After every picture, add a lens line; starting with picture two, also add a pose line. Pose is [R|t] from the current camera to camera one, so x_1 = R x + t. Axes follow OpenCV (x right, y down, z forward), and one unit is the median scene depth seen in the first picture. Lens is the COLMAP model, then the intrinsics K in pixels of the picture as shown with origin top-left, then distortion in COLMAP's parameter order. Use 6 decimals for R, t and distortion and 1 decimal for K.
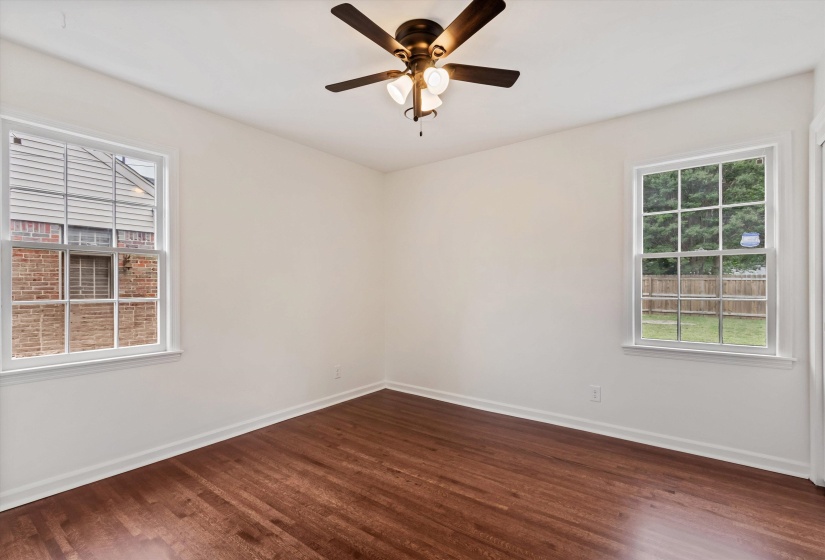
lens RADIAL K [[381.8, 0, 414.0], [0, 381.8, 282.4], [0, 0, 1]] dist [0.004988, 0.000461]
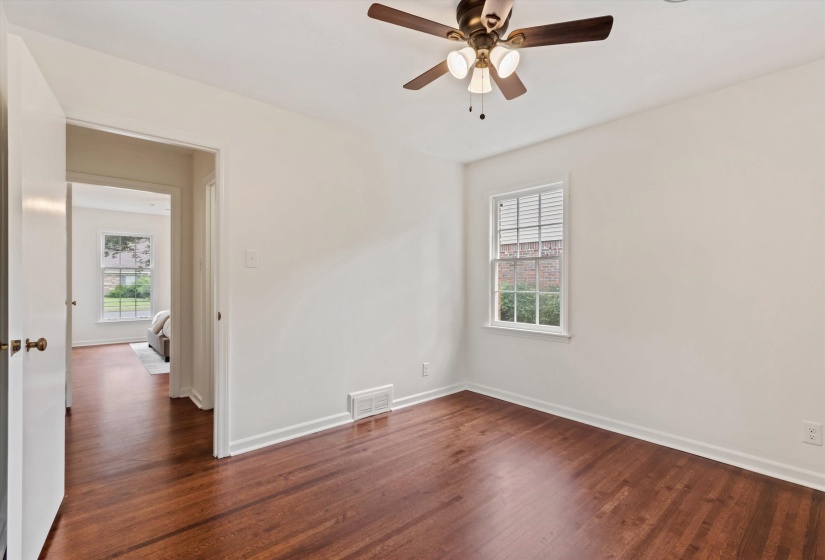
lens RADIAL K [[381.8, 0, 414.0], [0, 381.8, 282.4], [0, 0, 1]] dist [0.004988, 0.000461]
pose [[-0.182767, 0.015221, -0.983038, 0.693191], [0.010084, 0.999857, 0.013607, -0.014294], [0.983105, -0.007426, -0.182894, 0.737828]]
